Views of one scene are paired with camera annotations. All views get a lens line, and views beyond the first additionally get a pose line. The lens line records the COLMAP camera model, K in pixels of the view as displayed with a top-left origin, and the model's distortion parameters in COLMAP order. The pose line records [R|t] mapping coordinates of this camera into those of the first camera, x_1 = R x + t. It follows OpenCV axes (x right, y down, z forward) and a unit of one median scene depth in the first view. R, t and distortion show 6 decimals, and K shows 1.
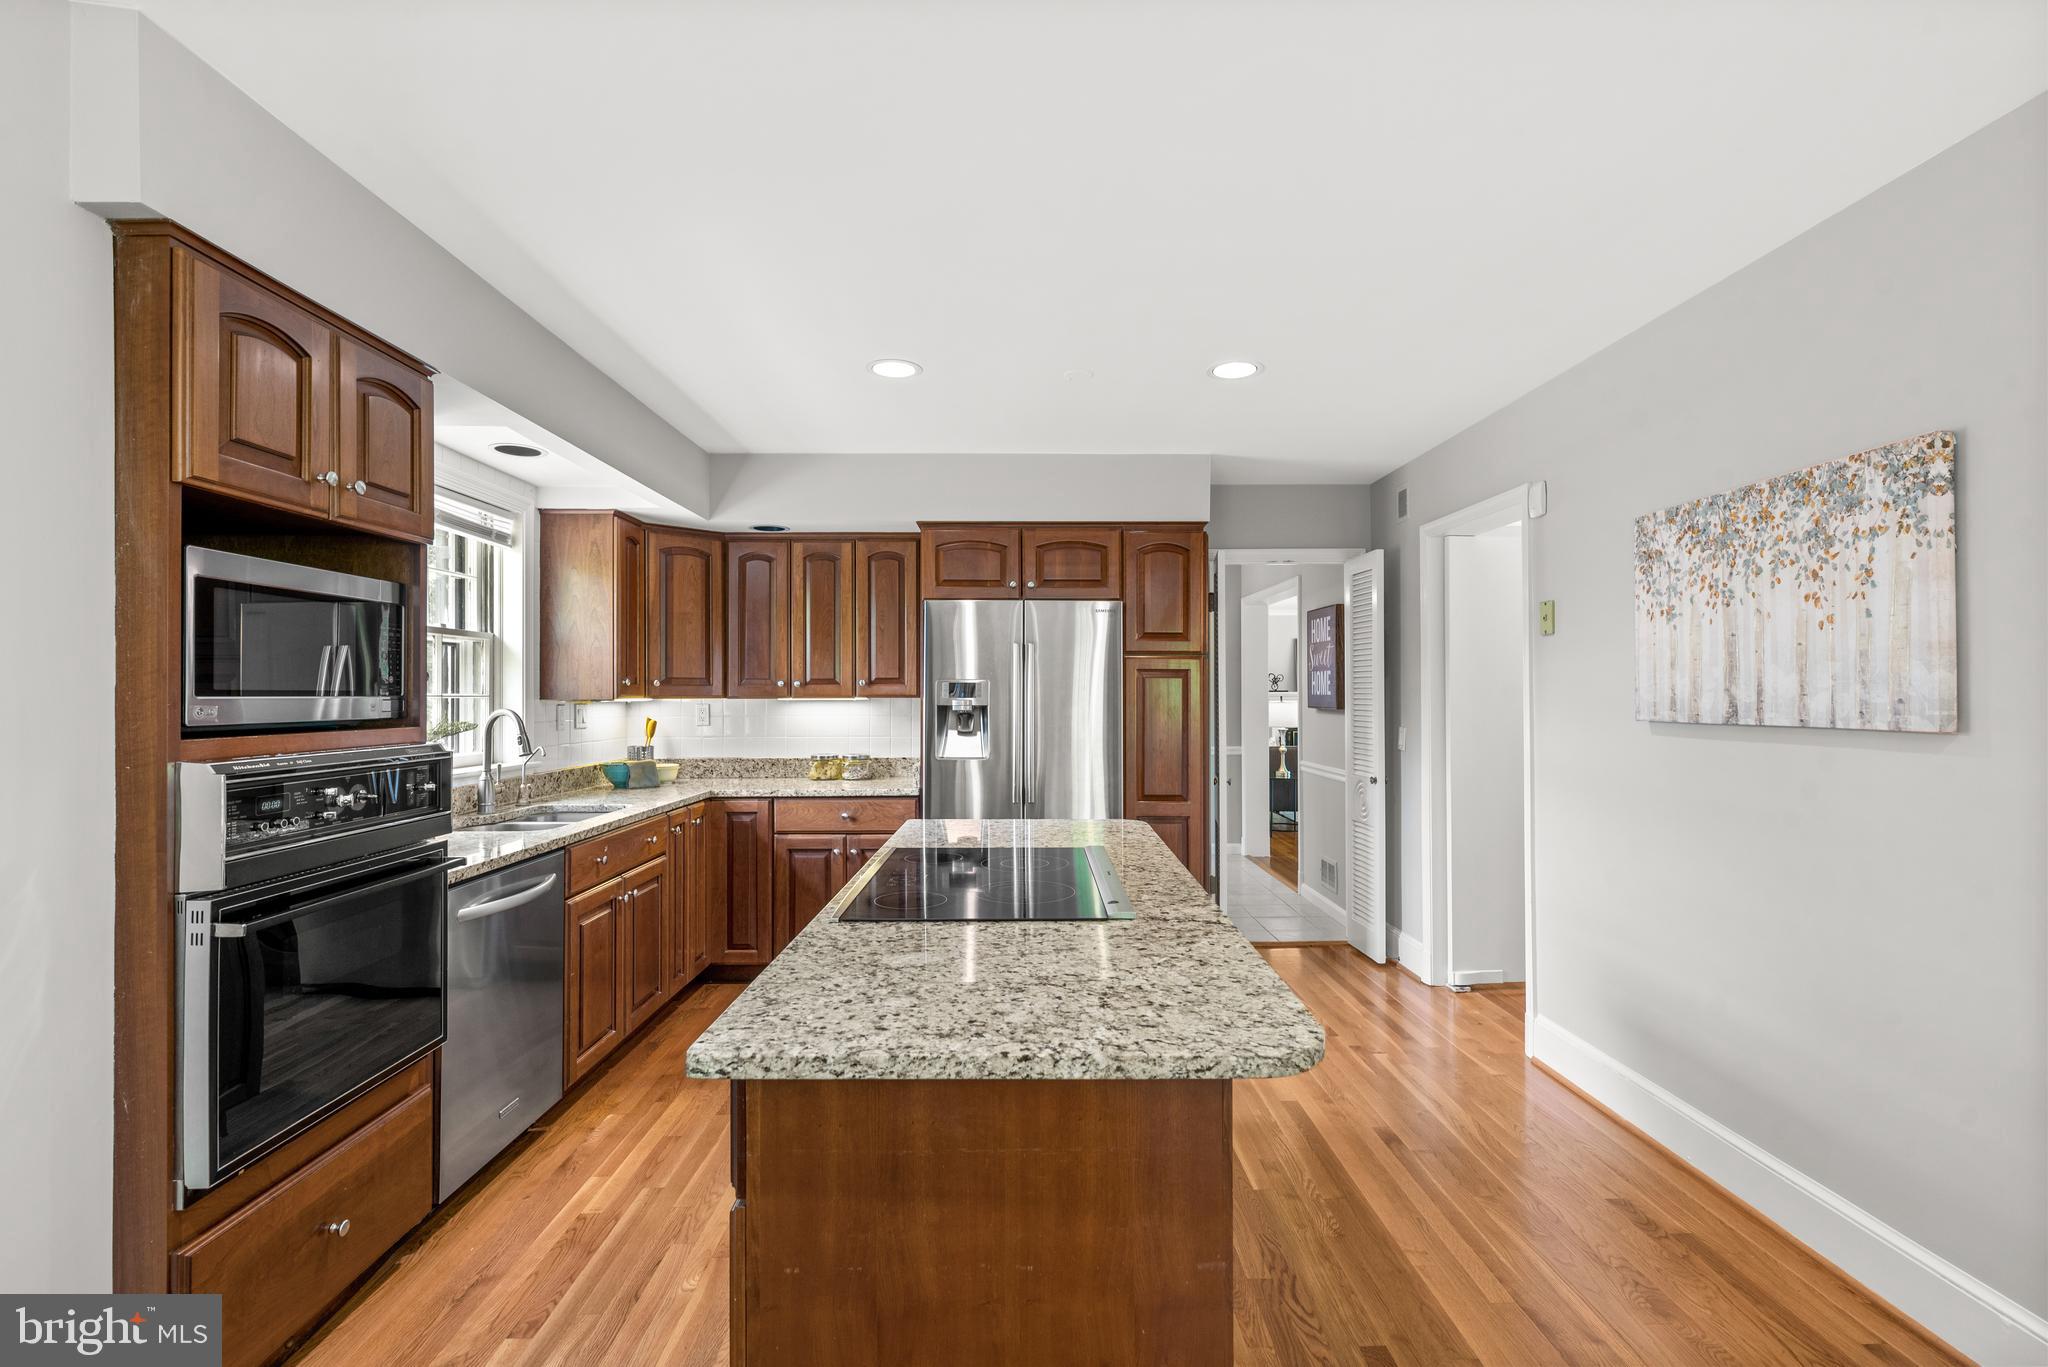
lens RADIAL K [[914.7, 0, 1021.2], [0, 914.7, 679.9], [0, 0, 1]] dist [0.000392, 0.000174]
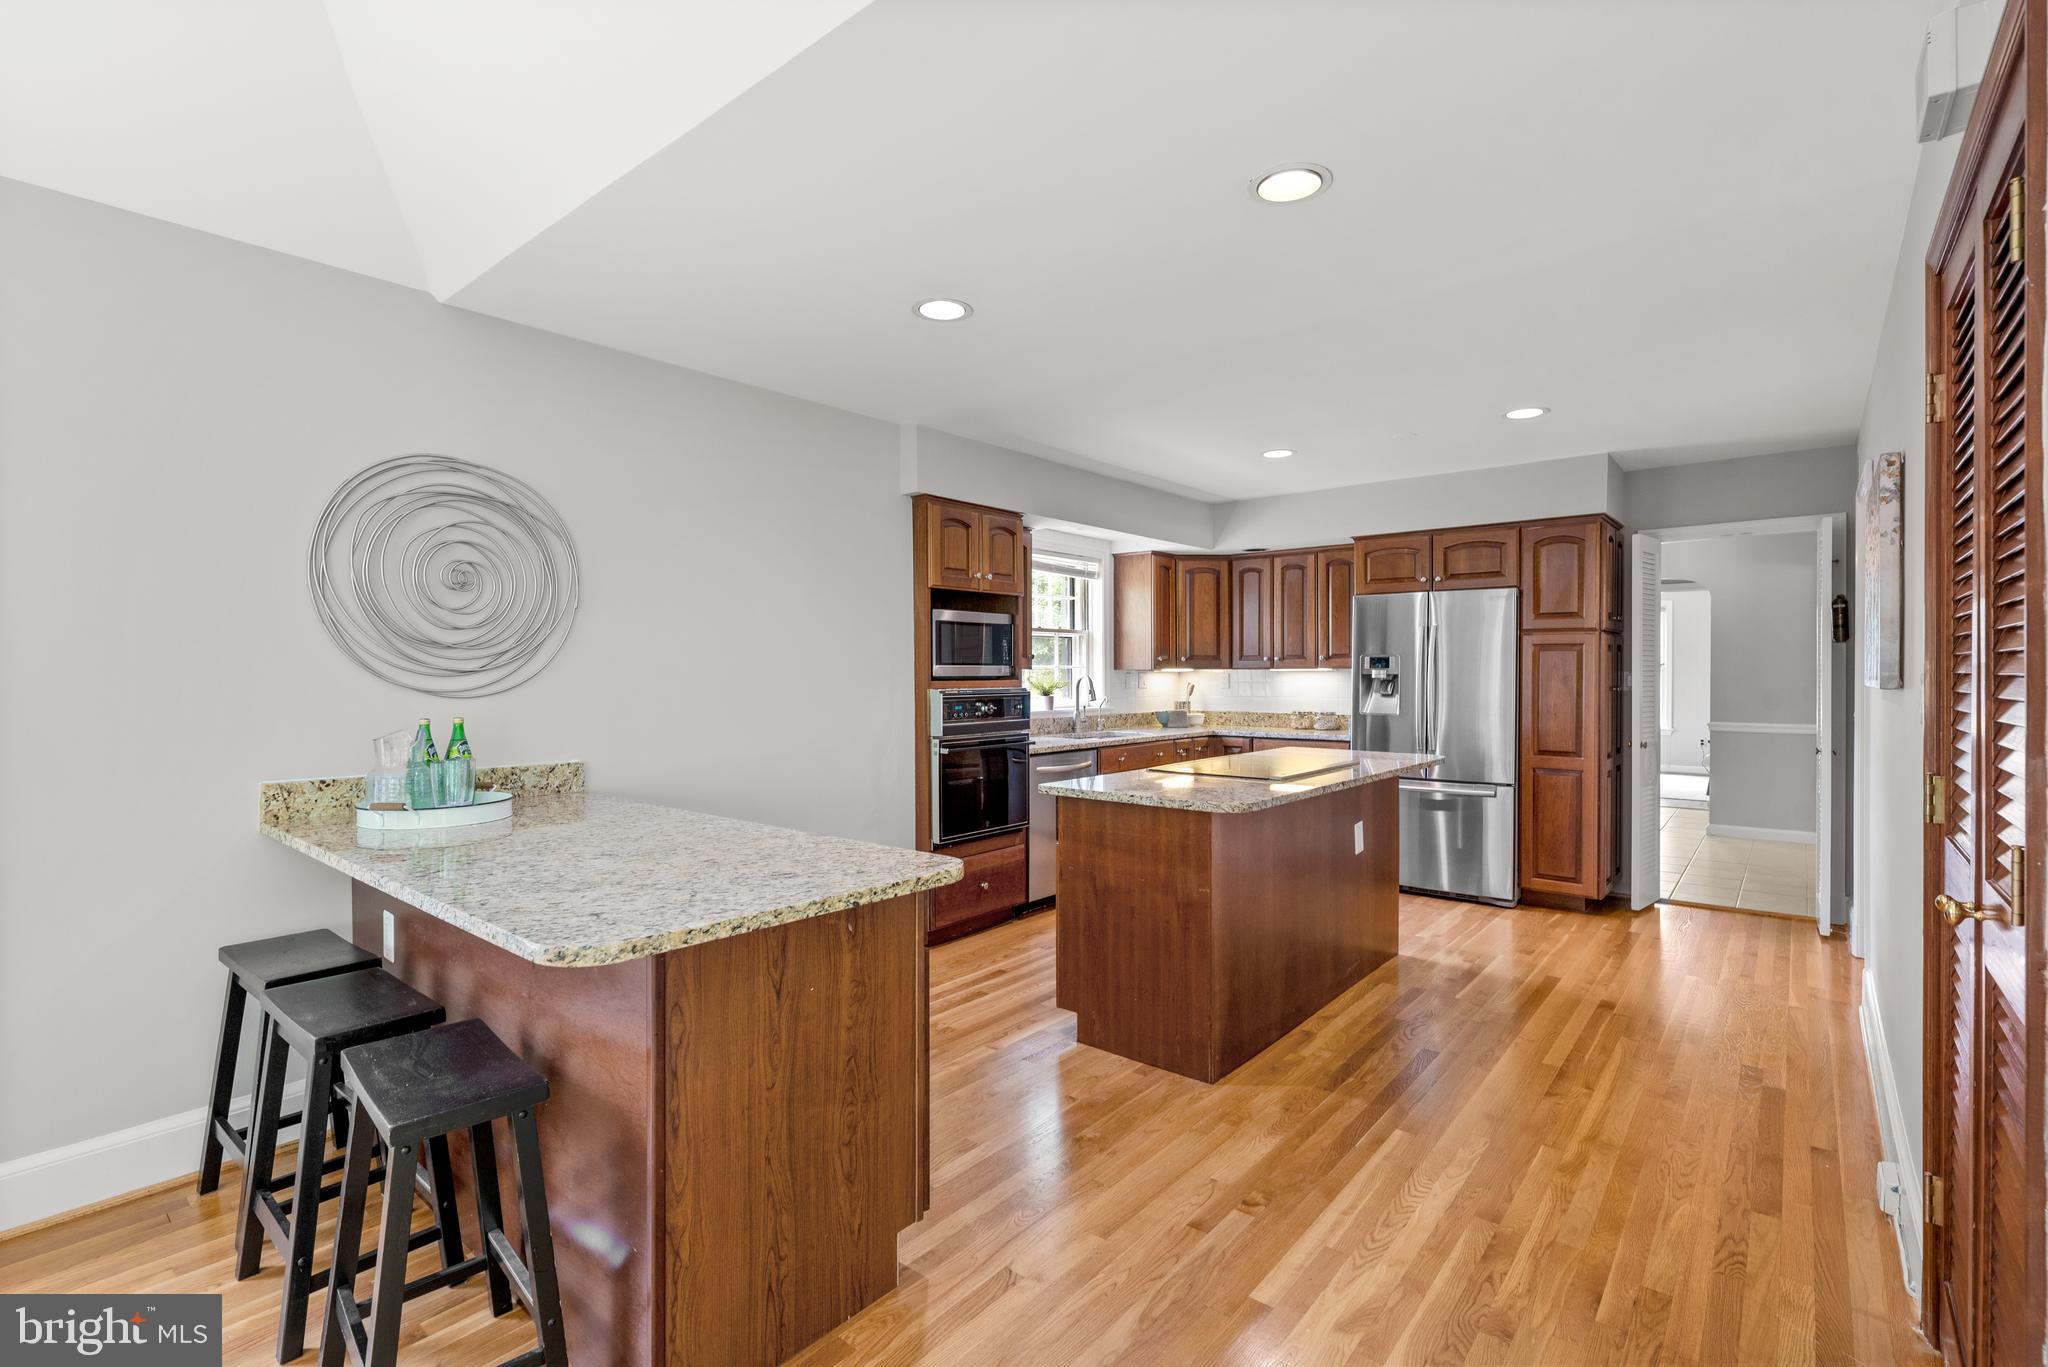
lens RADIAL K [[916.9, 0, 1026.8], [0, 916.9, 674.1], [0, 0, 1]] dist [0.002814, -0.000304]
pose [[0.756232, 0.002354, -0.654299, 0.439026], [0.010847, 0.999811, 0.016133, 0.001056], [0.654213, -0.019297, 0.756064, -0.356393]]
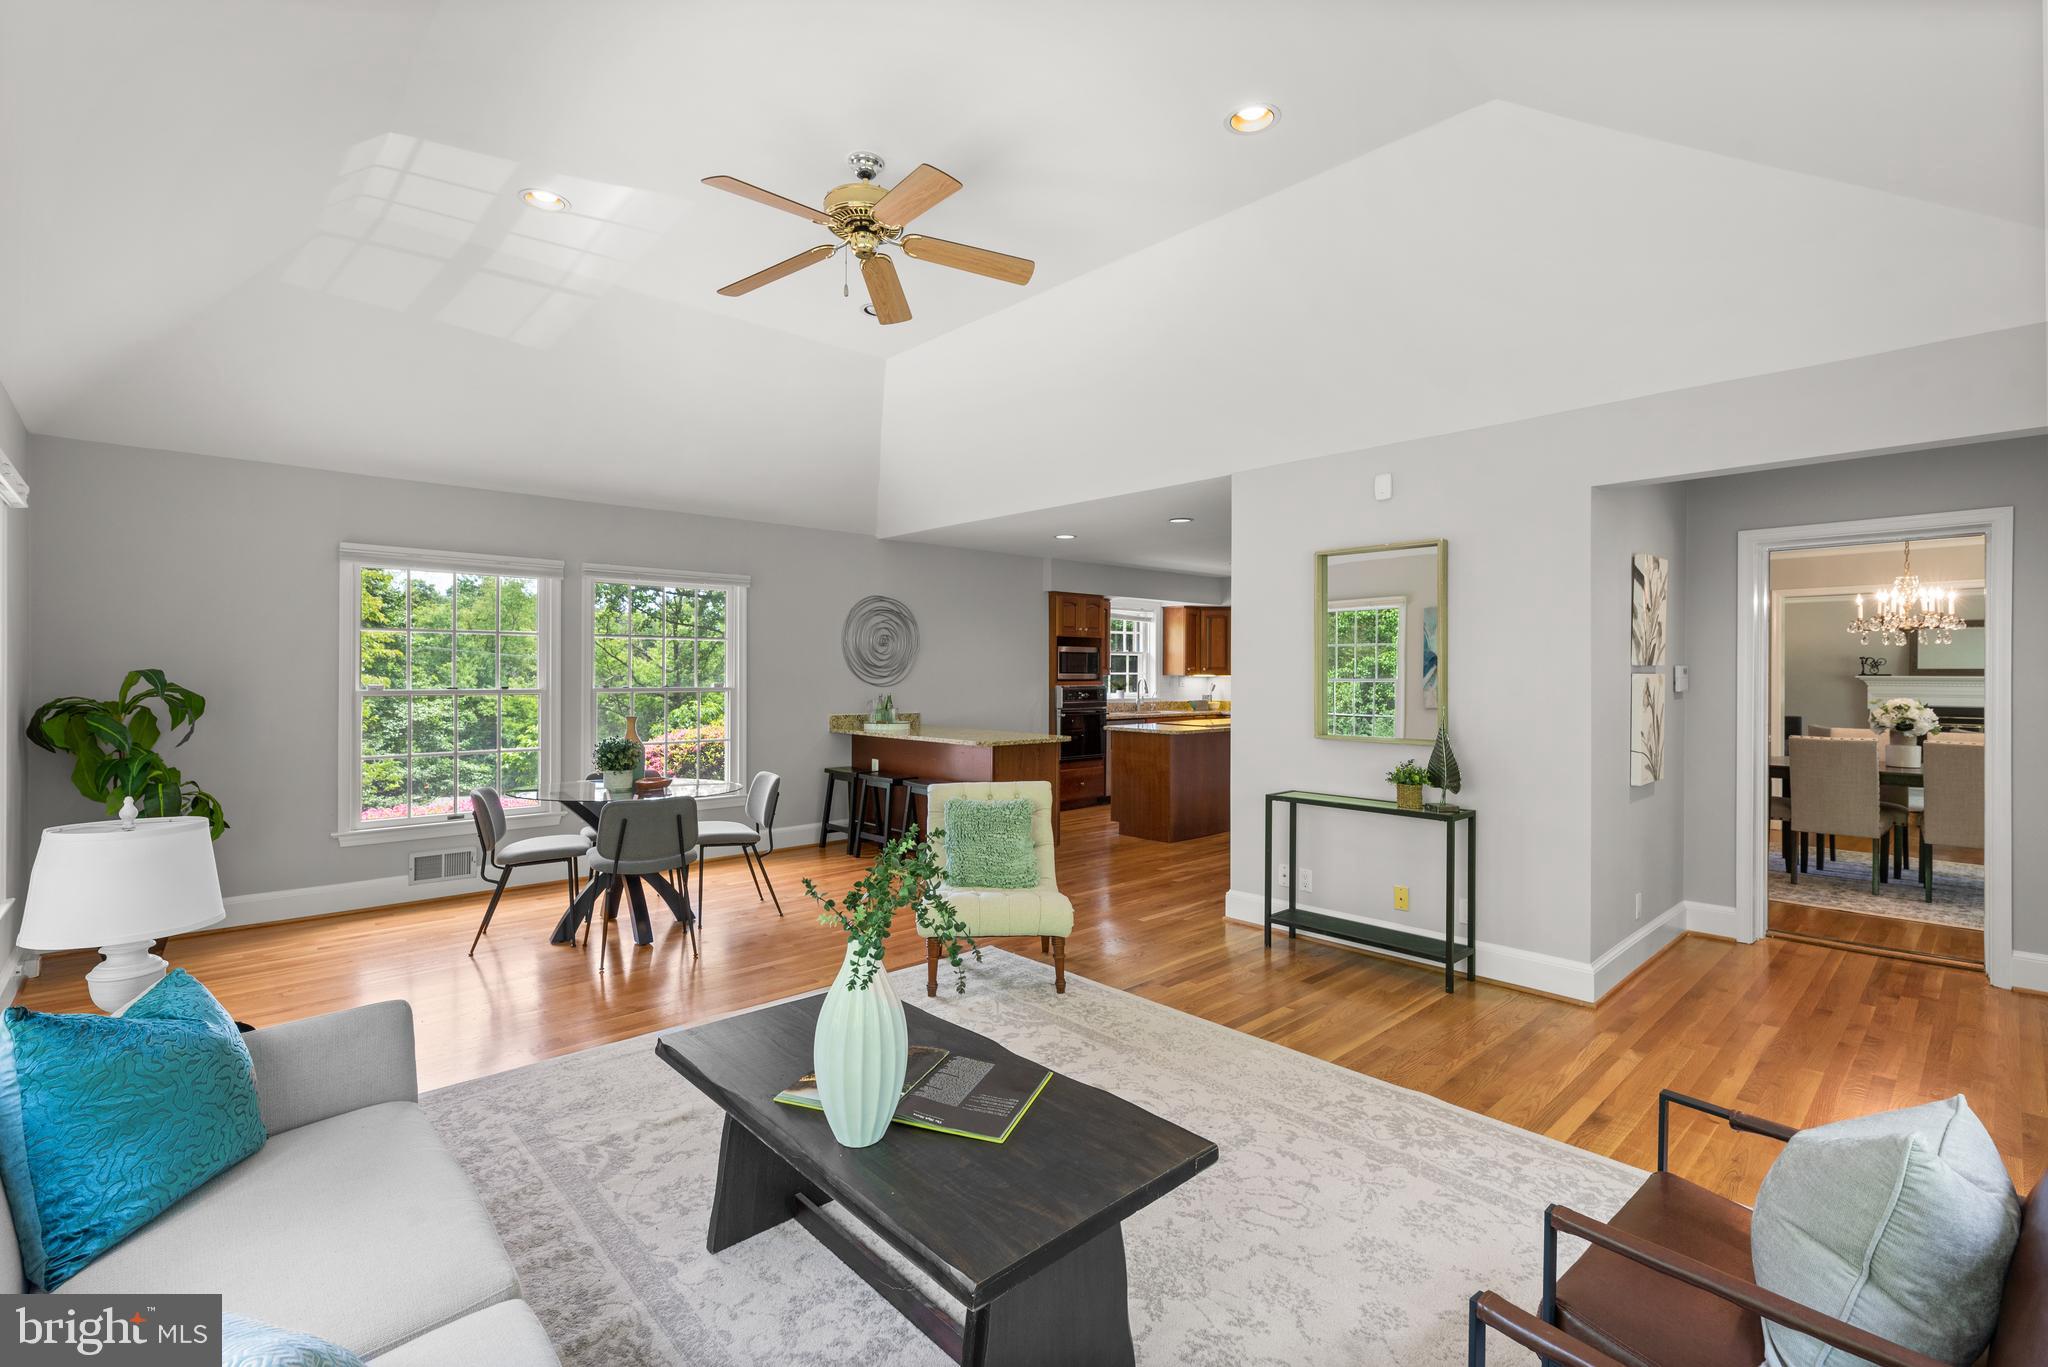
lens RADIAL K [[916.9, 0, 1026.8], [0, 916.9, 674.1], [0, 0, 1]] dist [0.002814, -0.000304]
pose [[0.671583, 0.006066, -0.740904, 1.261153], [0.006410, 0.999881, 0.013997, -0.024579], [0.740901, -0.014149, 0.671465, -1.176945]]
